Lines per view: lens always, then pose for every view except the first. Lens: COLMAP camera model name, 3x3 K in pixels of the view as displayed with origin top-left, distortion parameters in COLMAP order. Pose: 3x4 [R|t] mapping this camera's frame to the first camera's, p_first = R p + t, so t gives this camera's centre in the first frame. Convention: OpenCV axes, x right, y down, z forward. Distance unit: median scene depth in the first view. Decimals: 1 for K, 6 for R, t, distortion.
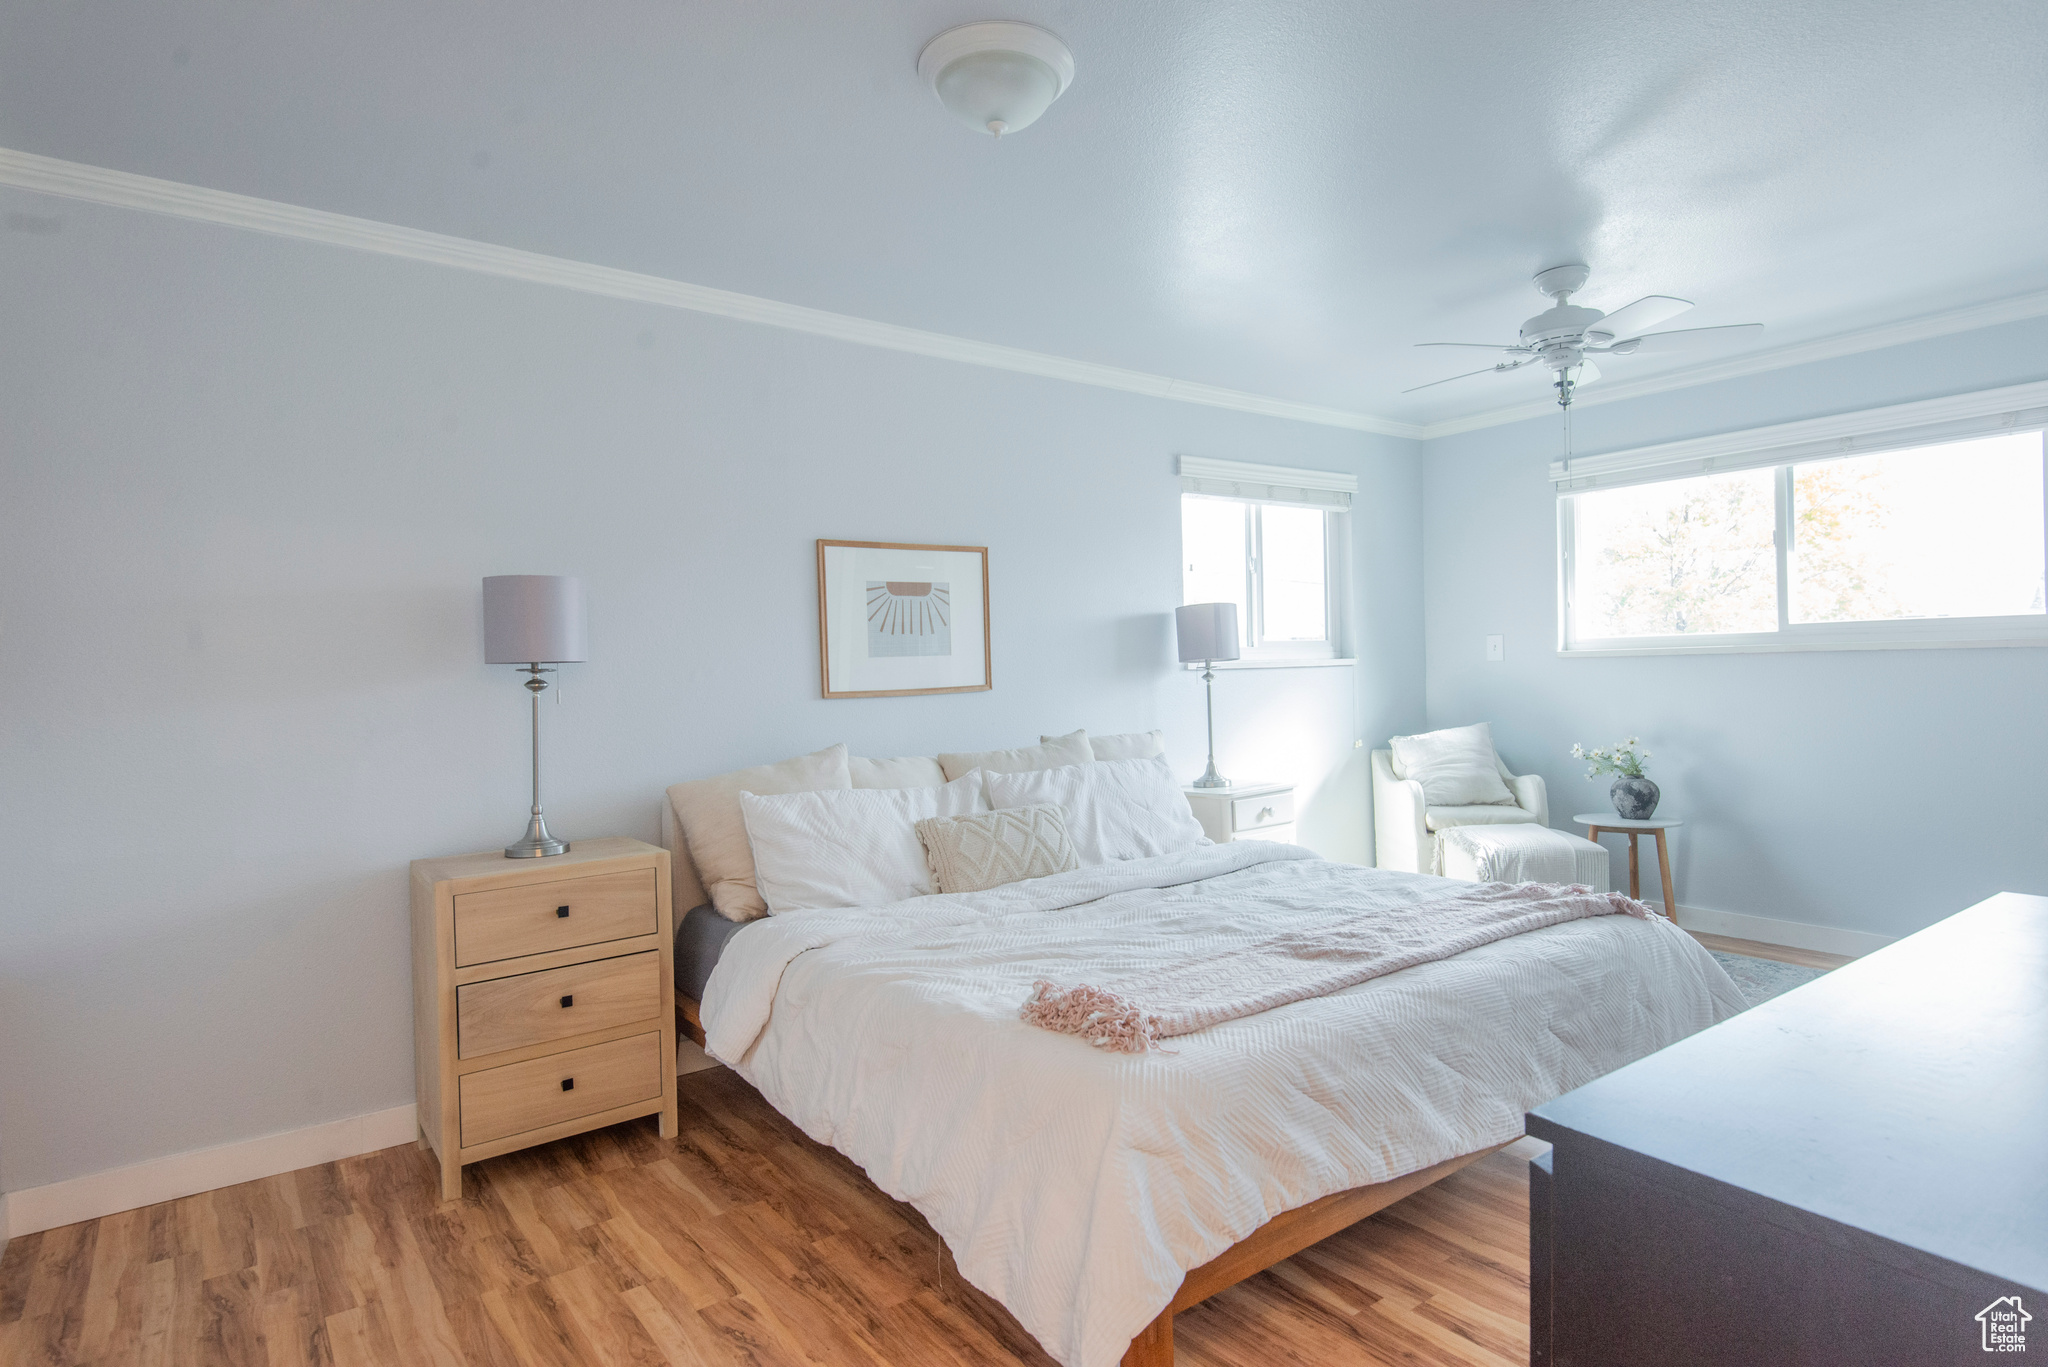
lens RADIAL K [[1096.7, 0, 1027.8], [0, 1096.7, 670.4], [0, 0, 1]] dist [0.027279, -0.019164]
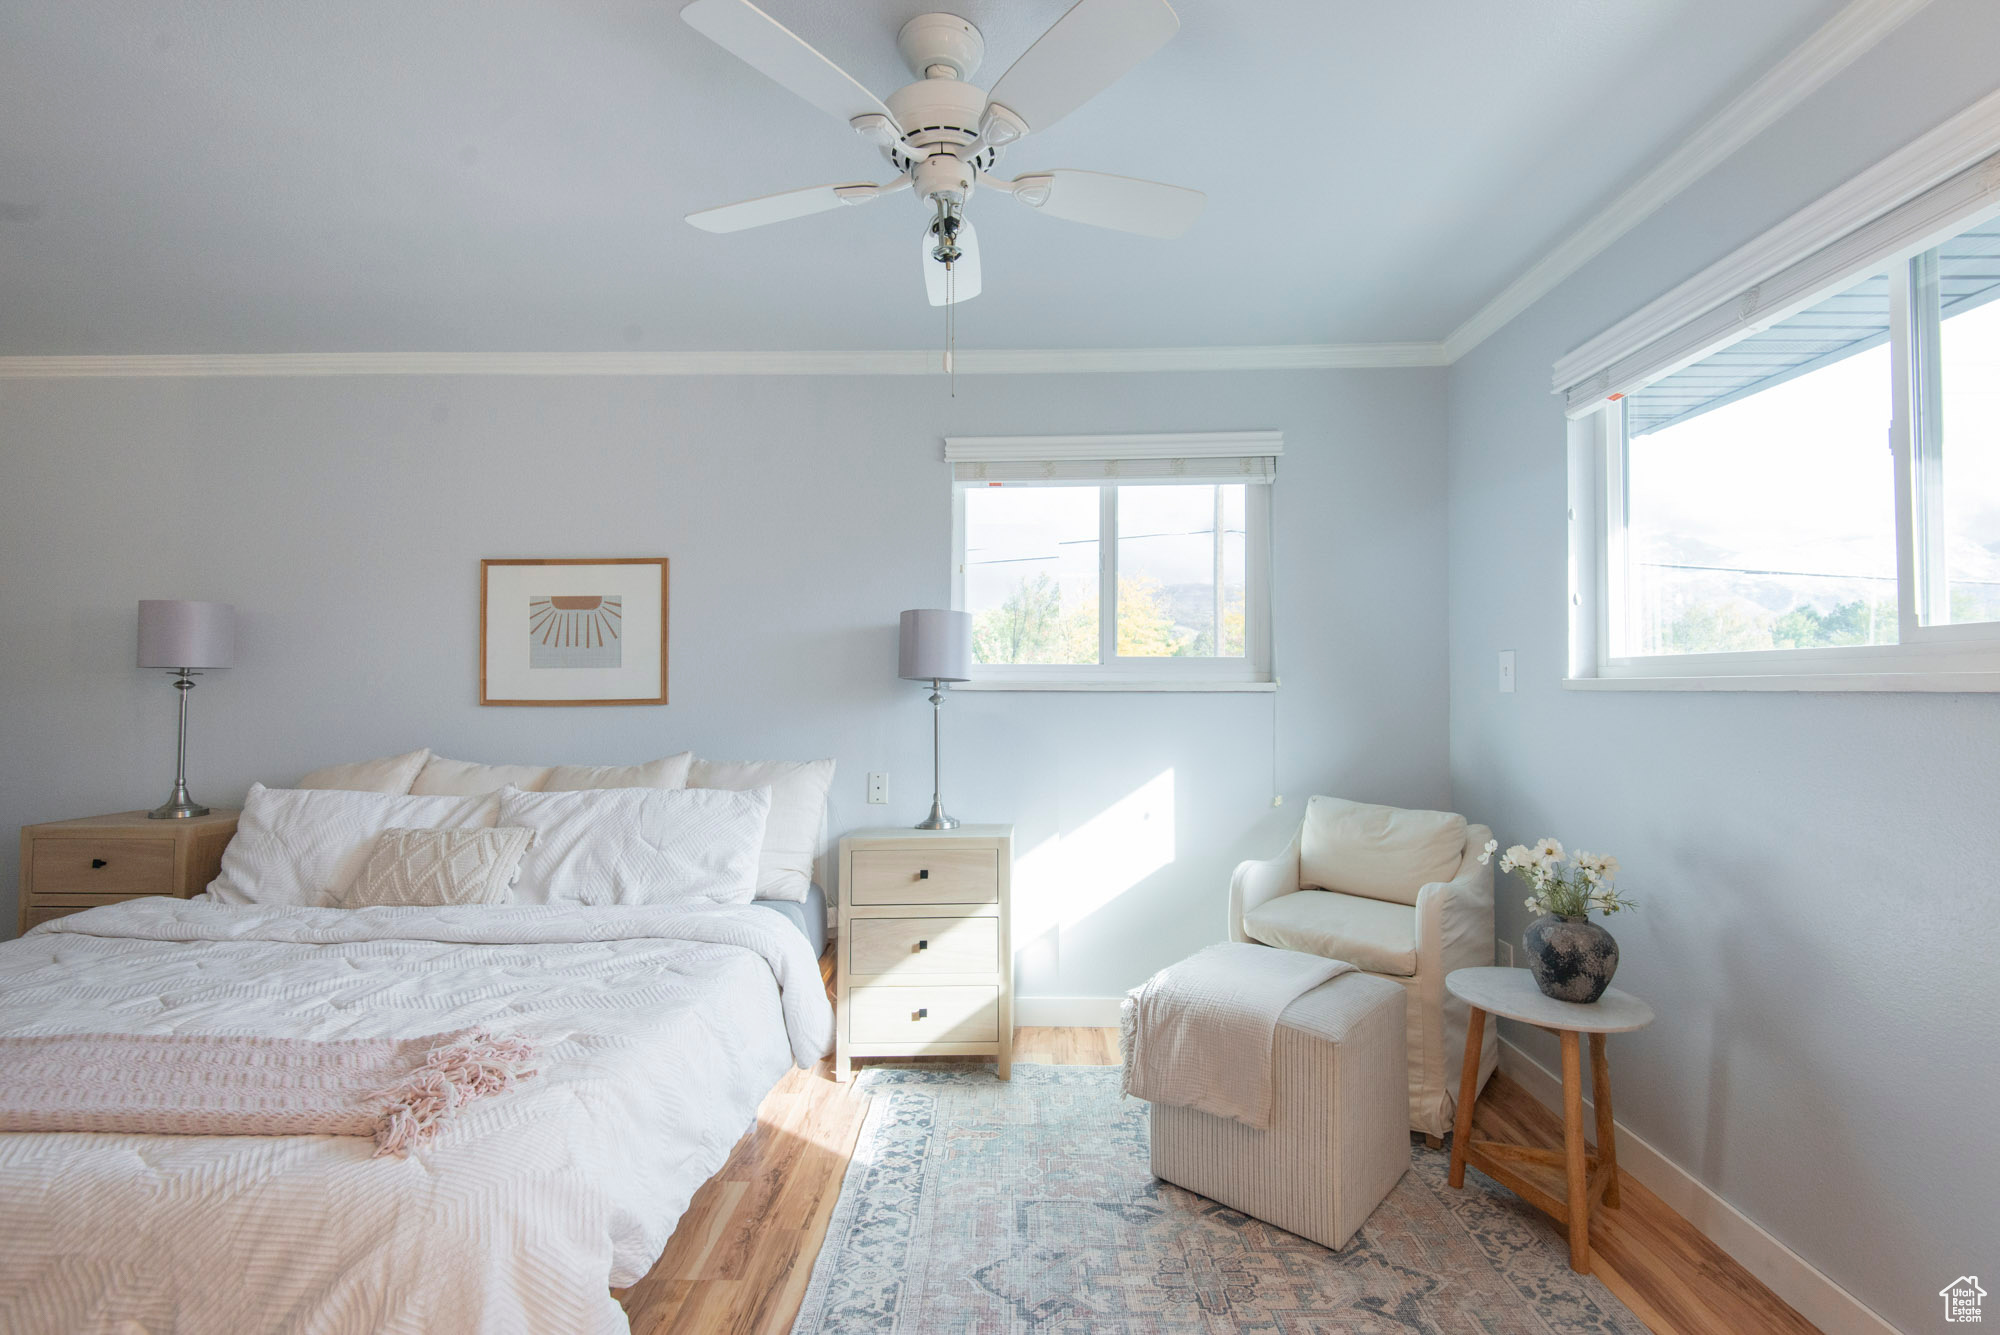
lens RADIAL K [[892.7, 0, 997.6], [0, 892.7, 656.3], [0, 0, 1]] dist [0.017185, -0.007587]
pose [[0.779657, 0.006817, -0.626170, 0.767002], [-0.023672, 0.999547, -0.018593, -0.018641], [0.625759, 0.029319, 0.779465, 0.621389]]
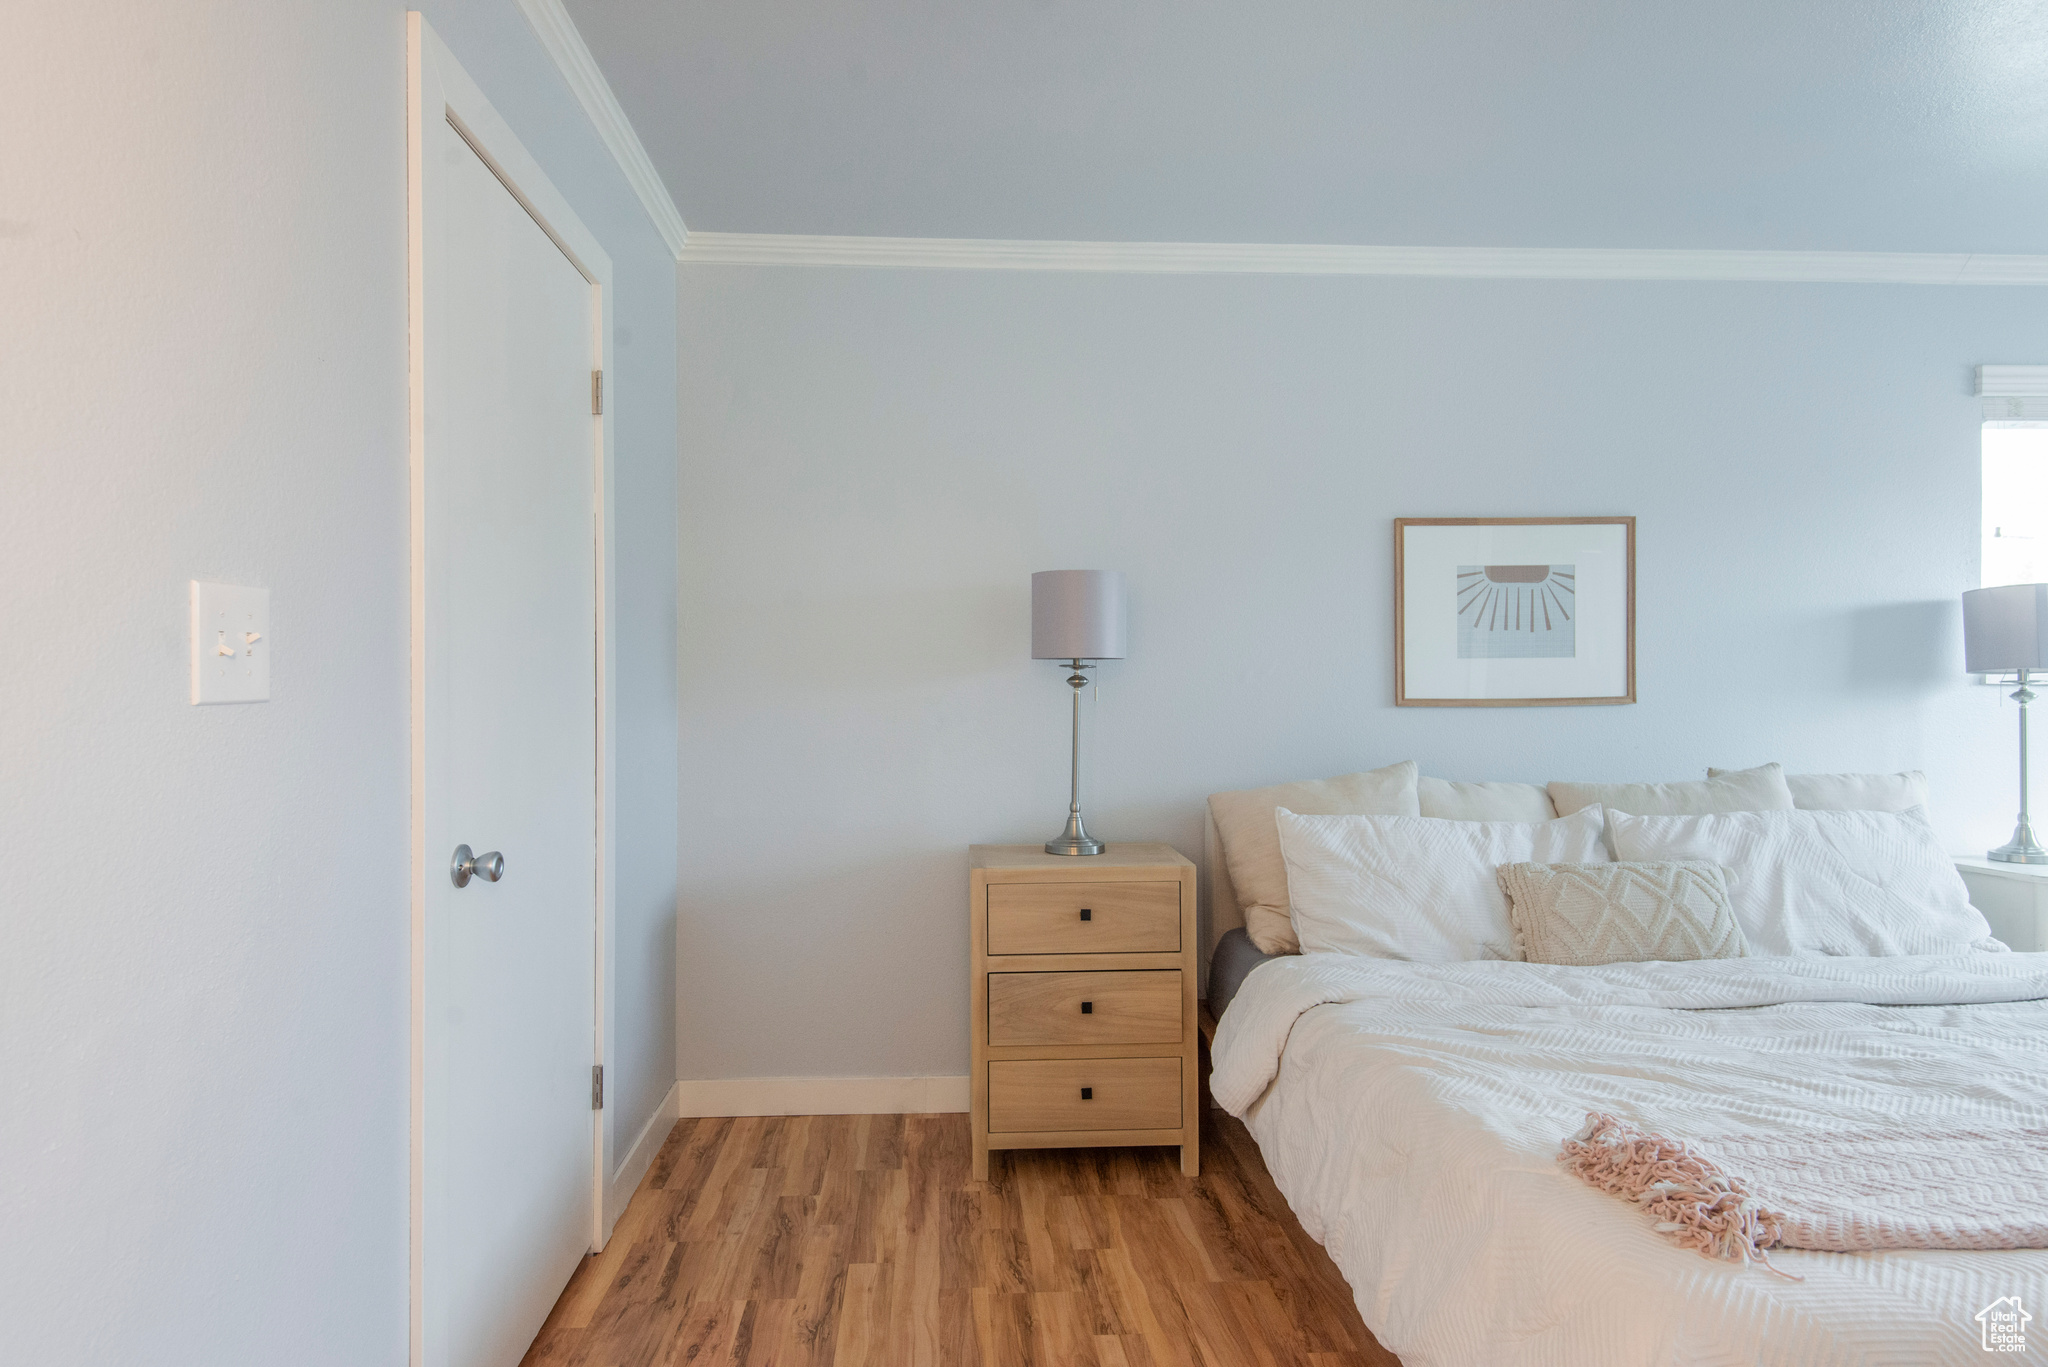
lens RADIAL K [[1161.6, 0, 993.4], [0, 1161.6, 674.2], [0, 0, 1]] dist [0.040044, -0.025291]
pose [[0.827527, 0.025371, -0.560853, 0.060908], [-0.021378, 0.999678, 0.013680, -0.004626], [0.561019, 0.000669, 0.827803, 0.076280]]
